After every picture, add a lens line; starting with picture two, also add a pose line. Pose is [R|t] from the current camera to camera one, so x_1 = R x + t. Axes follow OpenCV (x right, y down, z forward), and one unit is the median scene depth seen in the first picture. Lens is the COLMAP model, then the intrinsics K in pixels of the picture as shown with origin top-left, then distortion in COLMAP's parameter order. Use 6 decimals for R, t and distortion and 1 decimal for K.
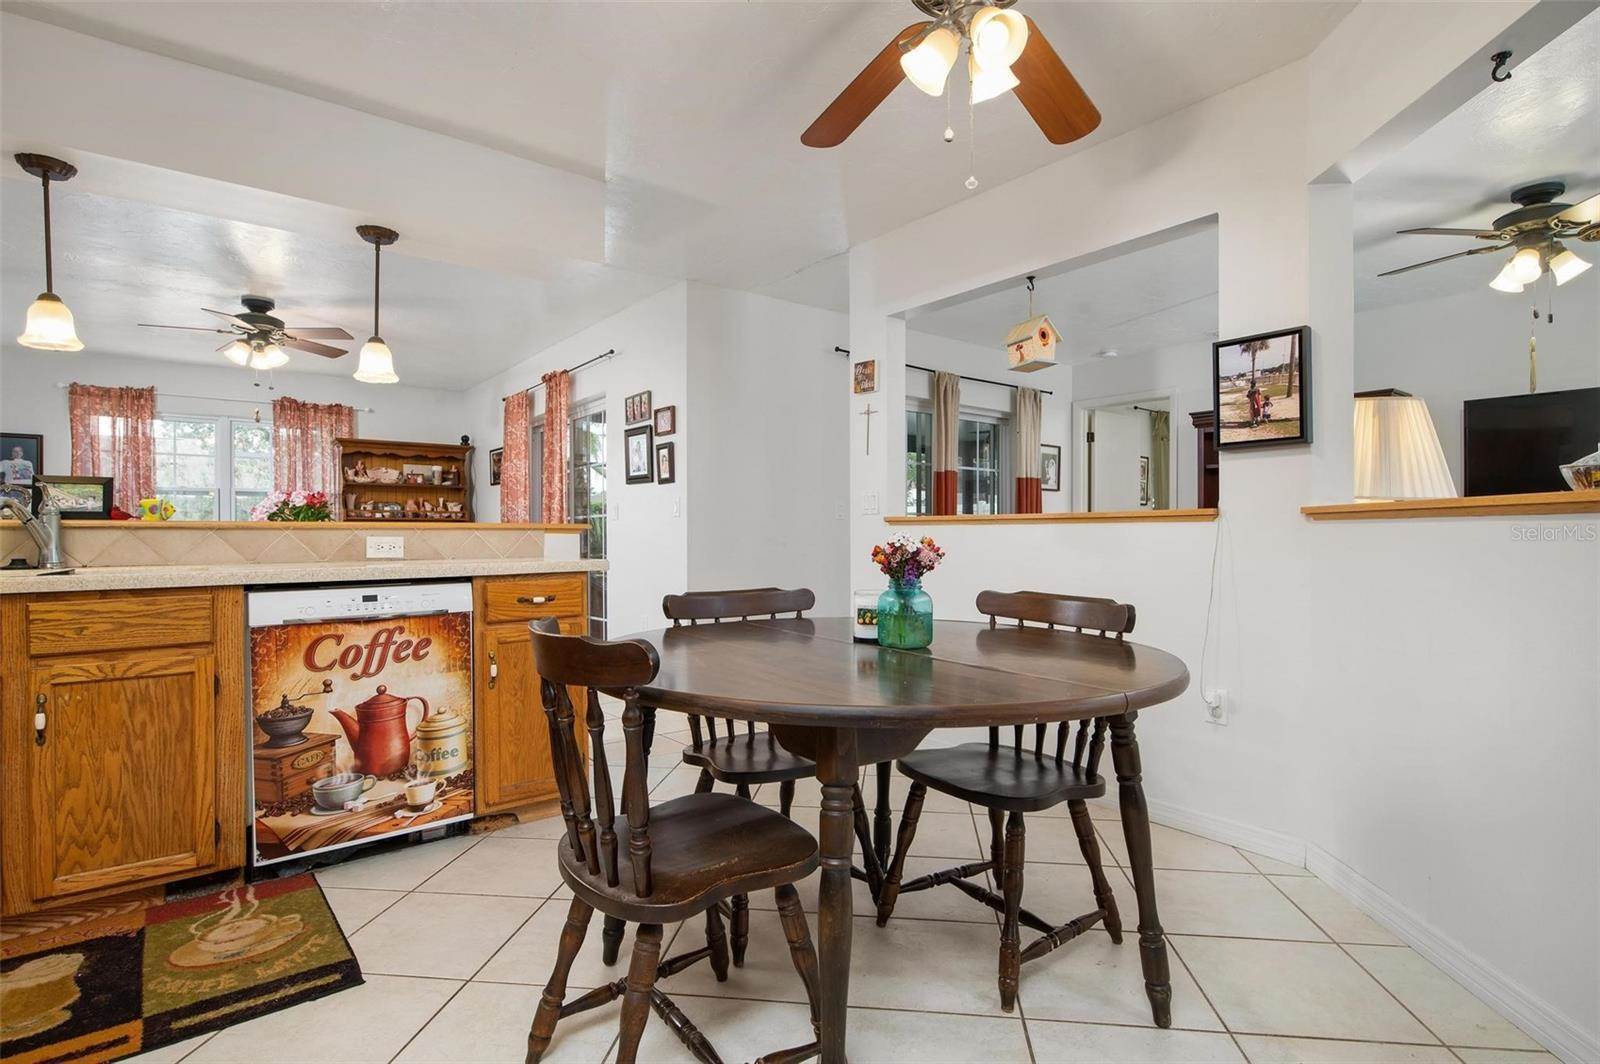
lens RADIAL K [[800.3, 0, 807.1], [0, 800.3, 532.3], [0, 0, 1]] dist [0.003878, -0.008021]
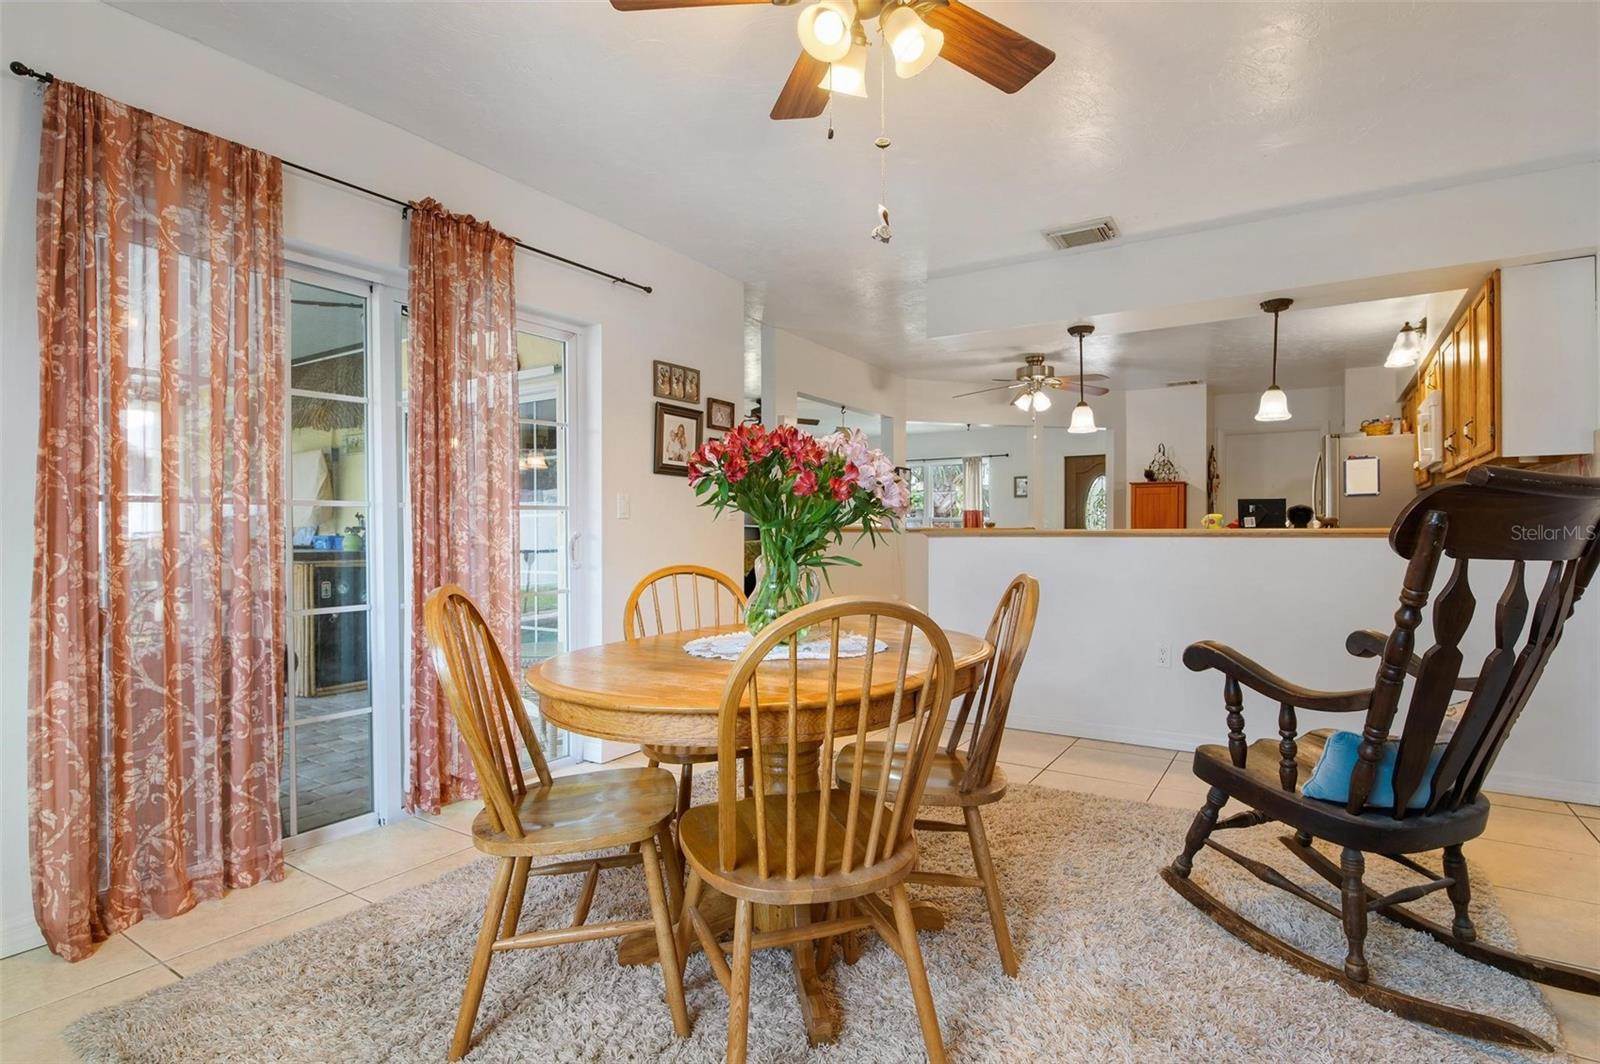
lens RADIAL K [[810.2, 0, 807.3], [0, 810.2, 536.3], [0, 0, 1]] dist [0.001511, -0.001190]
pose [[-0.332523, 0.000843, 0.943095, -0.993391], [-0.000440, 0.999999, -0.001049, 0.000169], [-0.943095, -0.000764, -0.332522, 1.115123]]
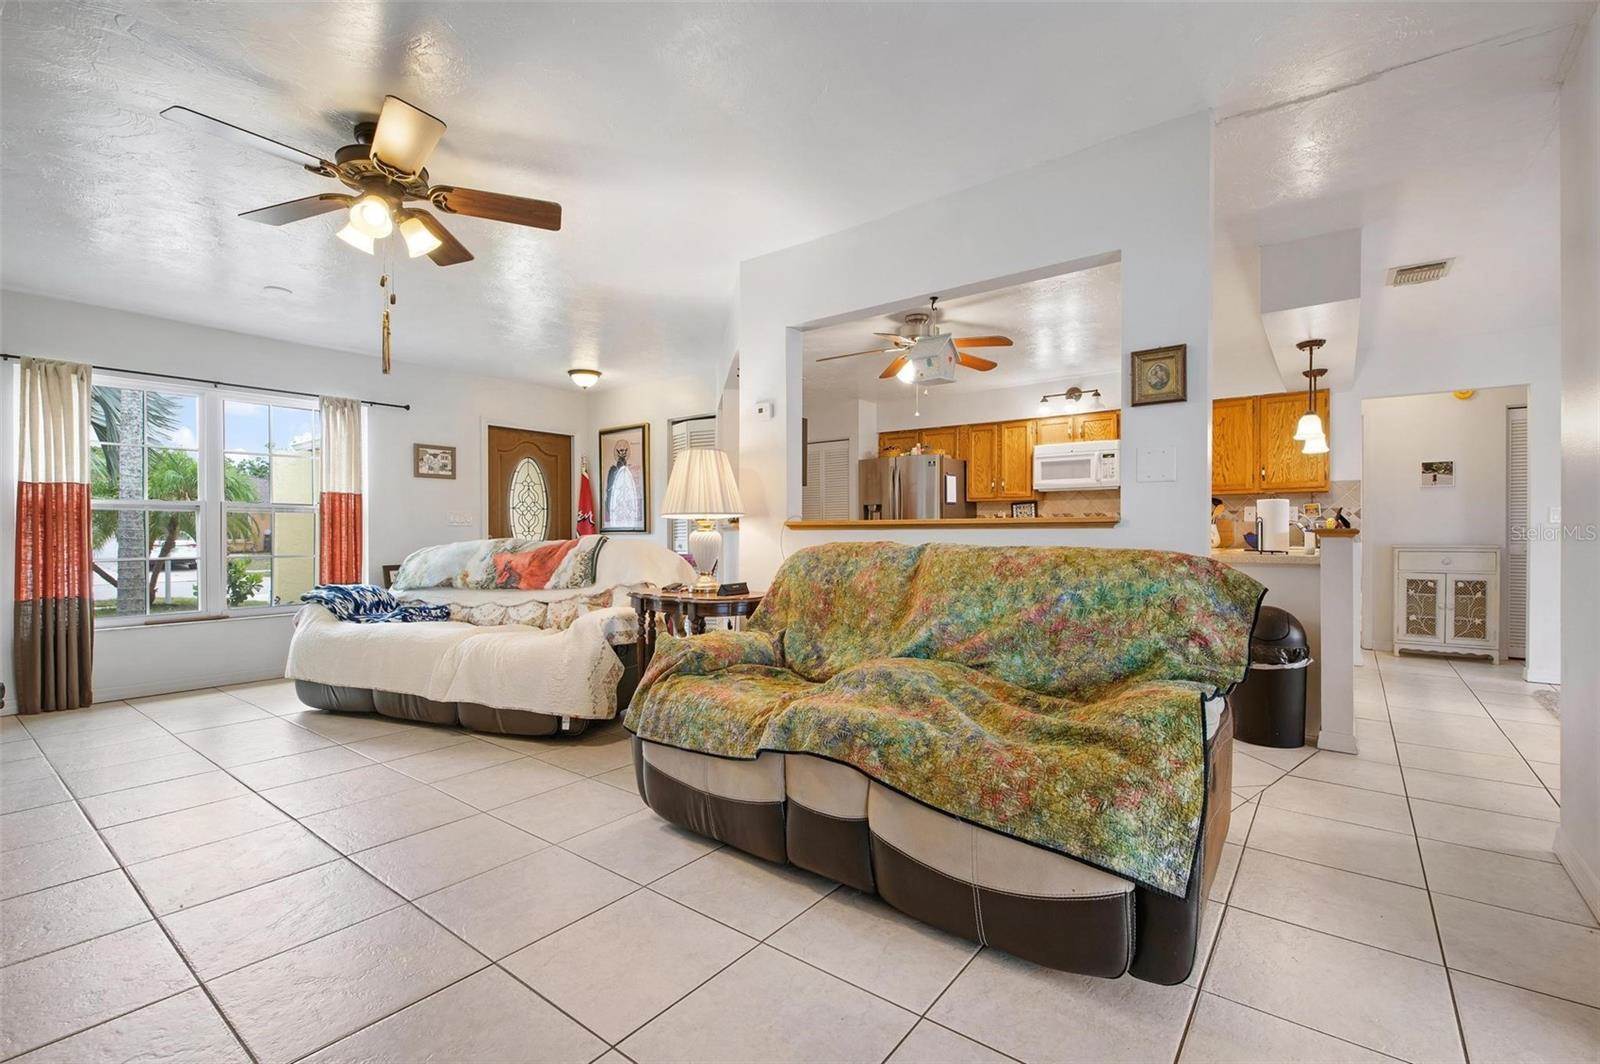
lens RADIAL K [[701.3, 0, 807.8], [0, 701.3, 535.5], [0, 0, 1]] dist [0.015576, -0.012313]
pose [[-0.969437, 0.005166, -0.245285, 0.428689], [0.004529, 0.999985, 0.003162, -0.004836], [0.245298, 0.001955, -0.969446, 1.194192]]
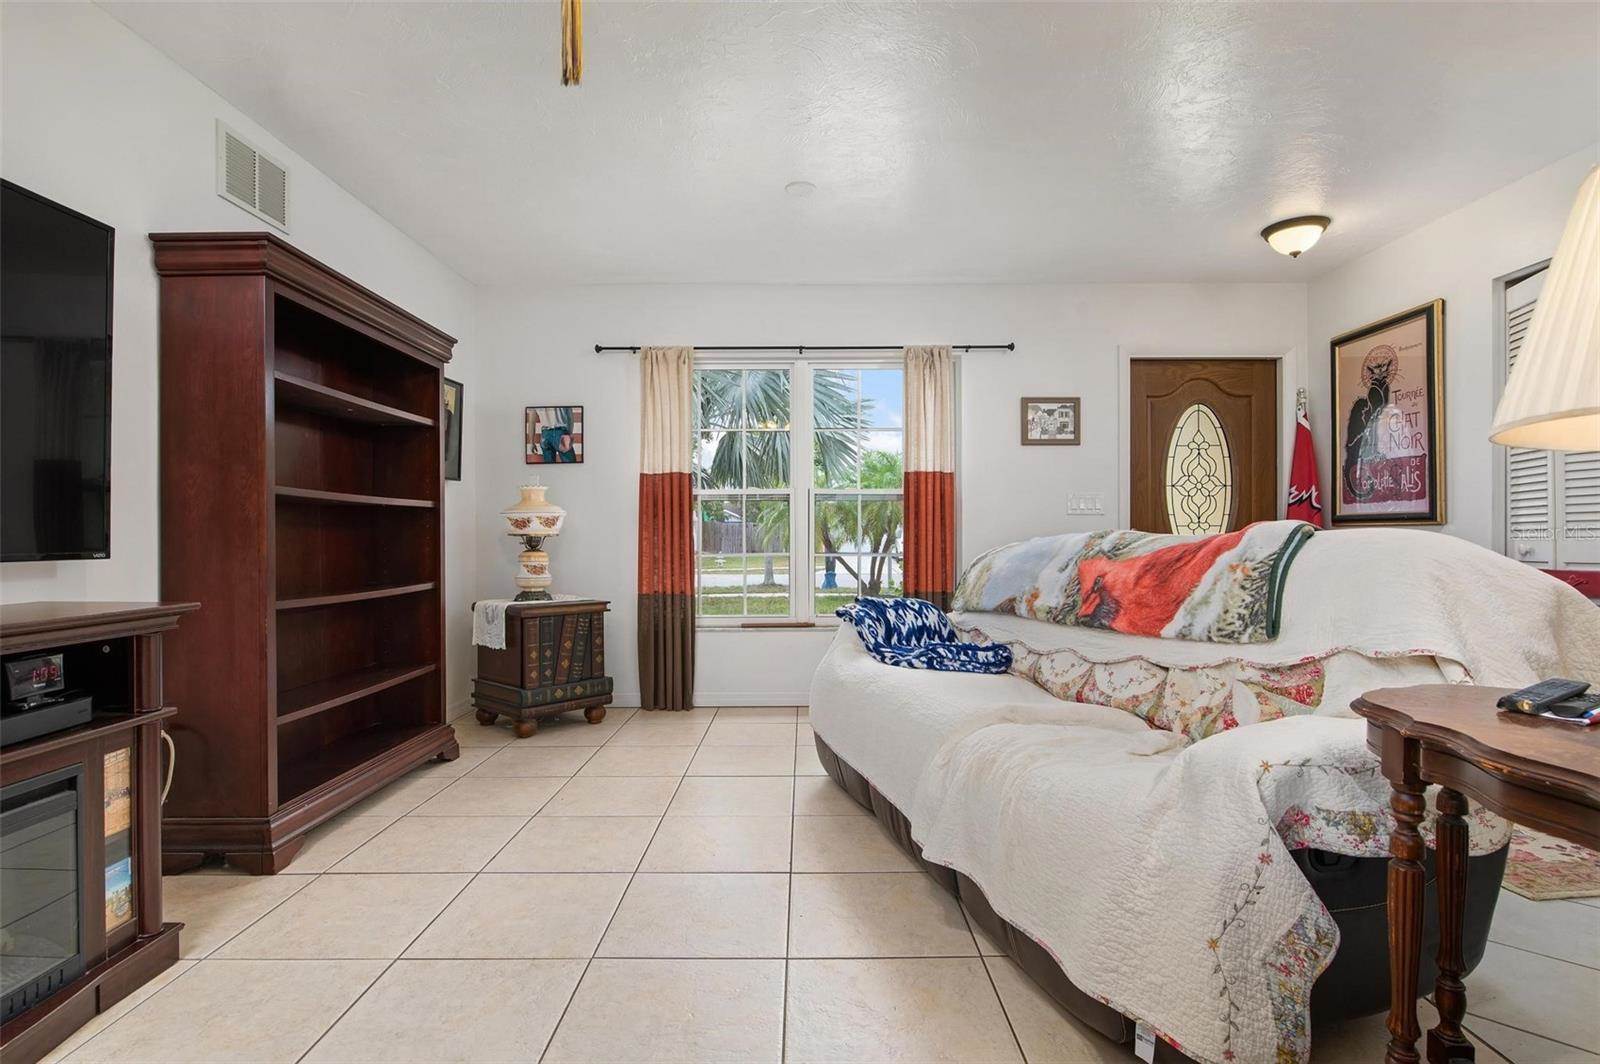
lens RADIAL K [[772.9, 0, 805.7], [0, 772.9, 535.6], [0, 0, 1]] dist [0.004768, -0.010434]
pose [[-0.786547, 0.002447, 0.617526, 0.417605], [0.003122, 0.999995, 0.000015, 0.002796], [-0.617523, 0.001939, -0.786551, 0.774235]]
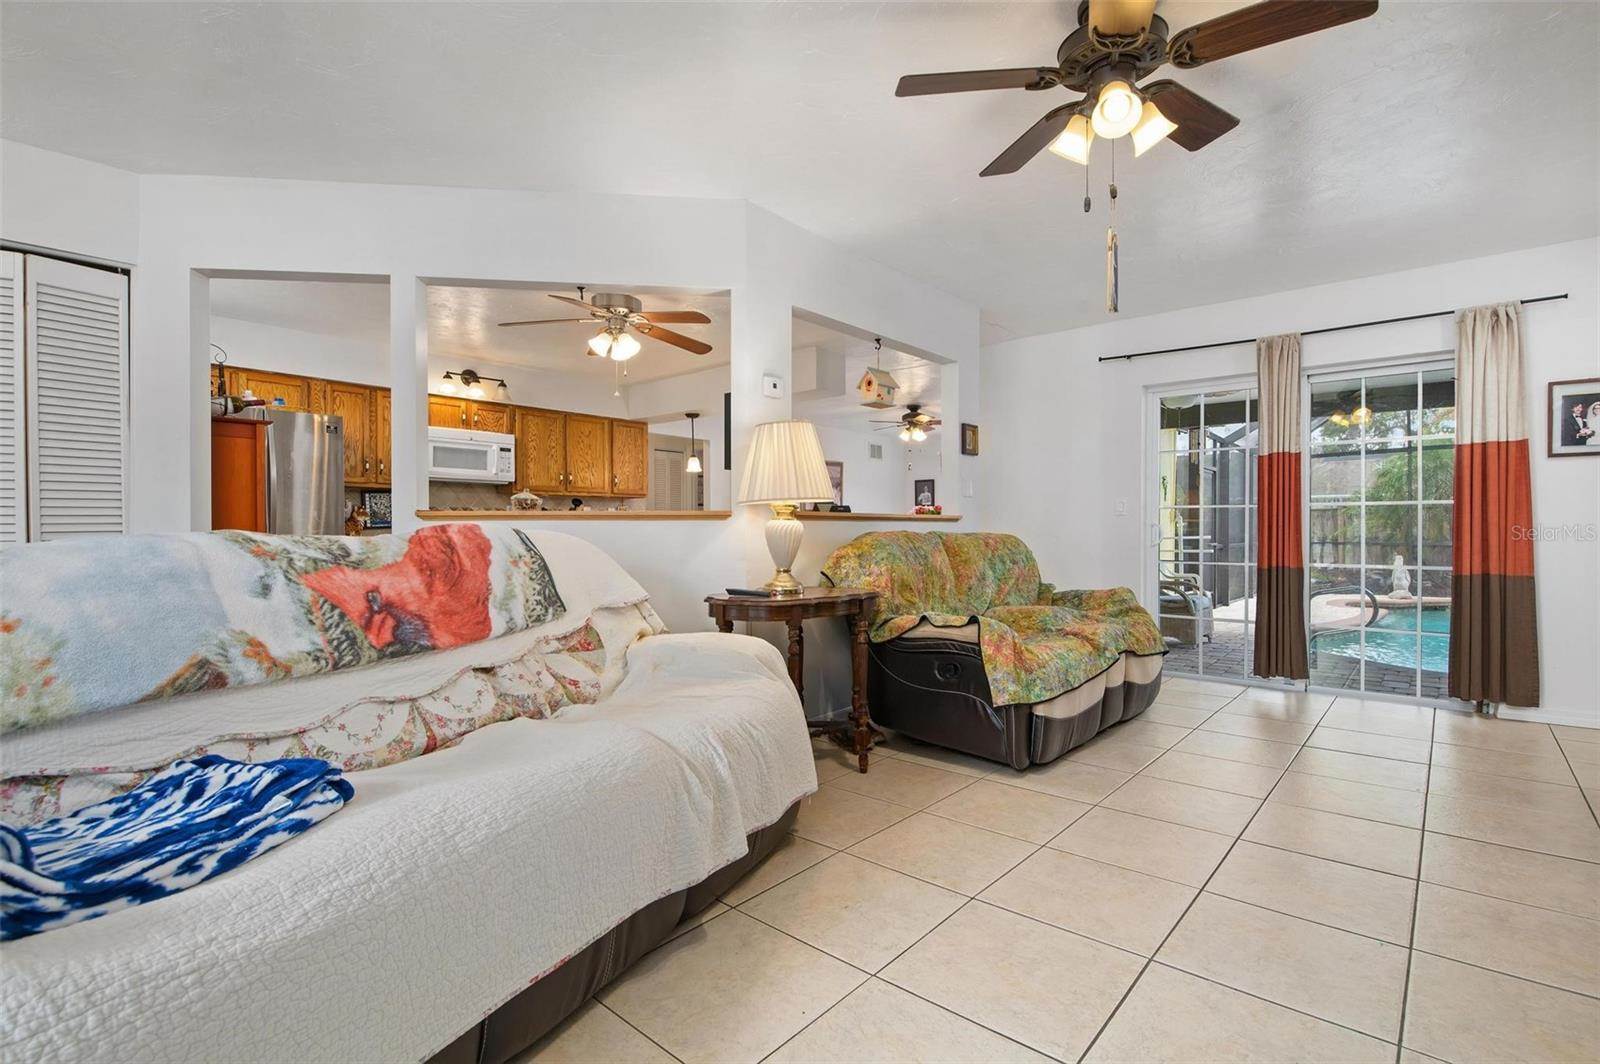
lens RADIAL K [[743.8, 0, 805.8], [0, 743.8, 535.0], [0, 0, 1]] dist [0.002507, -0.010674]
pose [[0.182834, 0.006504, -0.983122, 0.954692], [0.005139, 0.999958, 0.007571, 0.000657], [0.983130, -0.006436, 0.182793, 0.415597]]
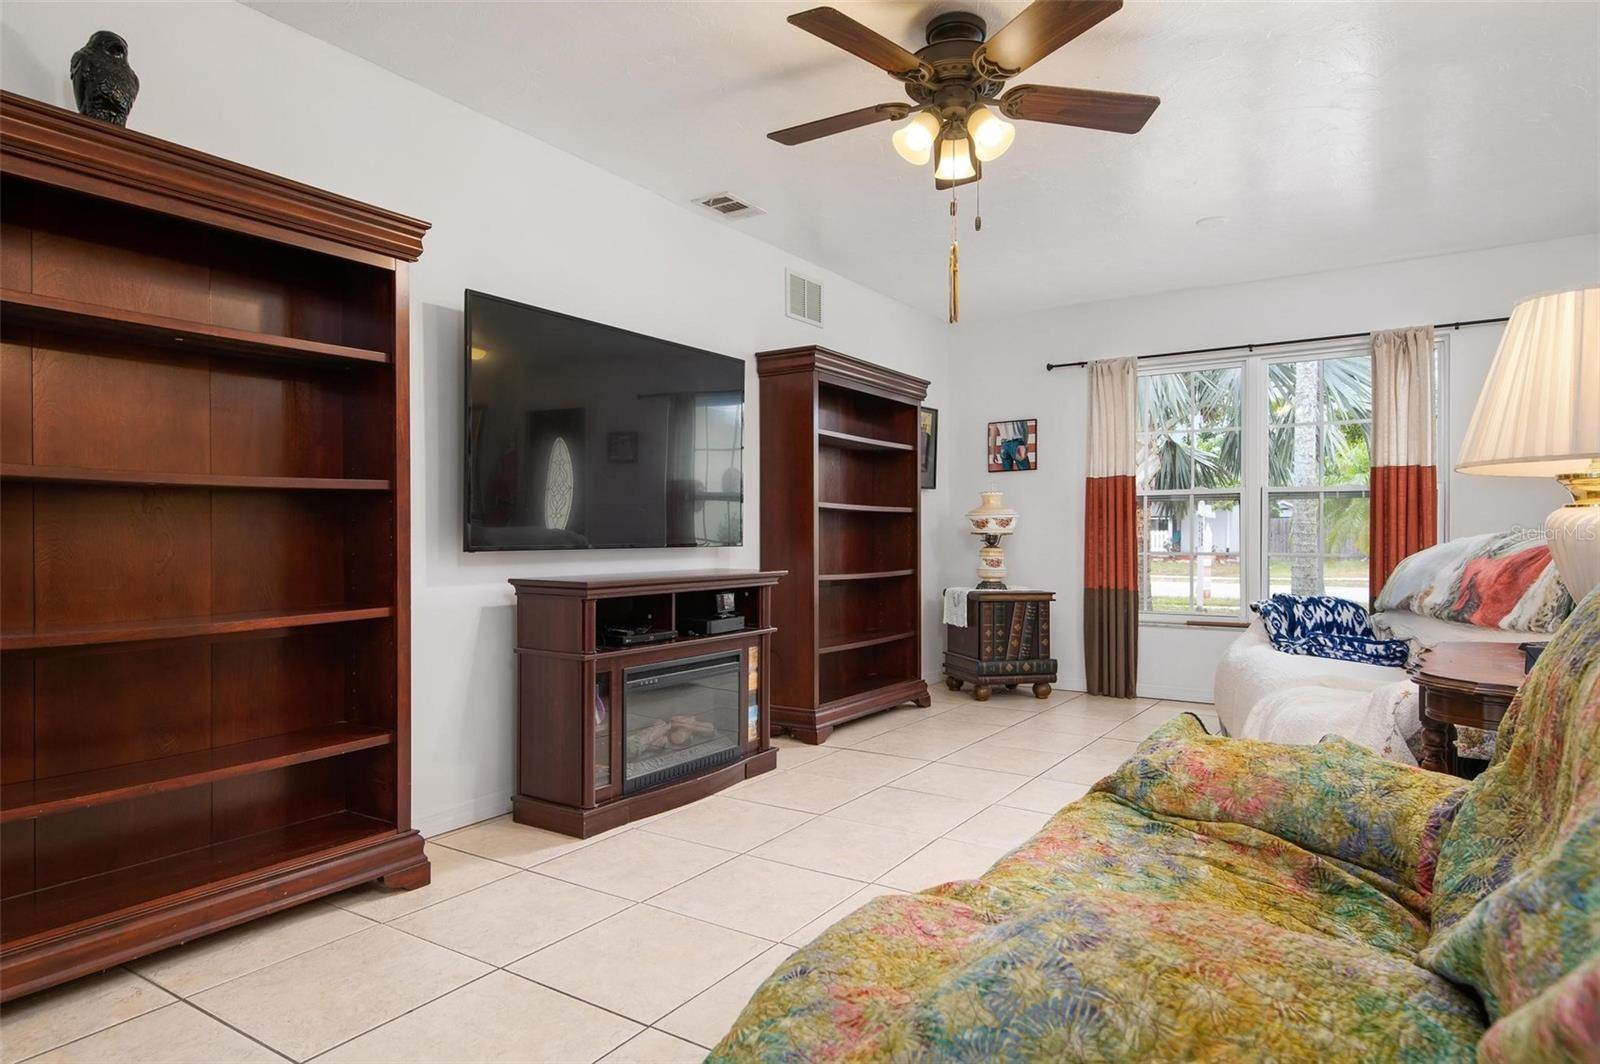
lens RADIAL K [[935.6, 0, 804.5], [0, 935.6, 533.4], [0, 0, 1]] dist [0.007211, 0.002498]
pose [[-0.316465, 0.001207, 0.948603, 0.121440], [-0.001083, 0.999998, -0.001633, 0.003208], [-0.948604, -0.001544, -0.316463, 0.897193]]
